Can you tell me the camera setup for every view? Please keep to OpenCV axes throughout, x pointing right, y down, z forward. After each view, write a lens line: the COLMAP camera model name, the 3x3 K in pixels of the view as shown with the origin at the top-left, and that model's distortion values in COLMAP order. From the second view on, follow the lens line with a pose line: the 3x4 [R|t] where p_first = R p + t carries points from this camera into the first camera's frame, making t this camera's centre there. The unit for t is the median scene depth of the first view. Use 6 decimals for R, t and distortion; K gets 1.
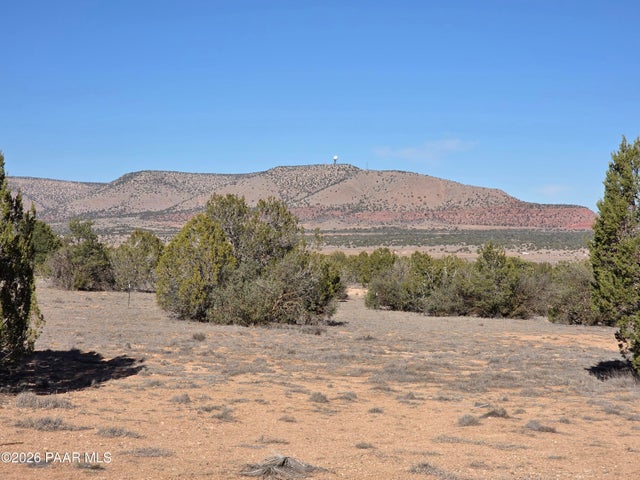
lens RADIAL K [[1381.9, 0, 320.0], [0, 1381.9, 240.0], [0, 0, 1]] dist [-0.709174, 12.392759]
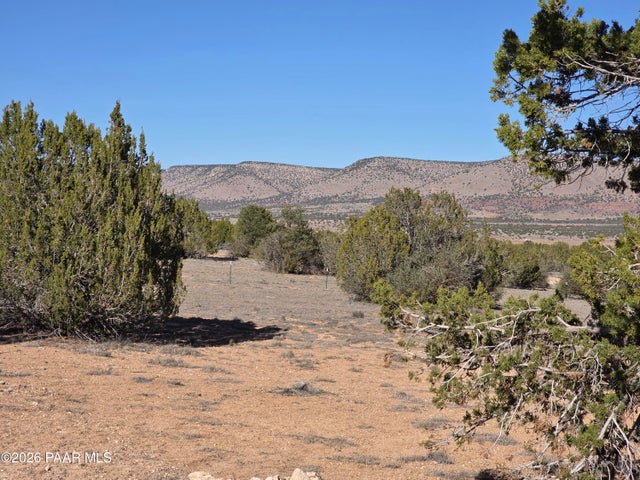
lens RADIAL K [[1381.9, 0, 320.0], [0, 1381.9, 240.0], [0, 0, 1]] dist [-0.709174, 12.392759]
pose [[0.985655, 0.022057, -0.167325, 0.053132], [-0.020517, 0.999730, 0.010926, -0.002385], [0.167521, -0.007336, 0.985841, -0.100237]]
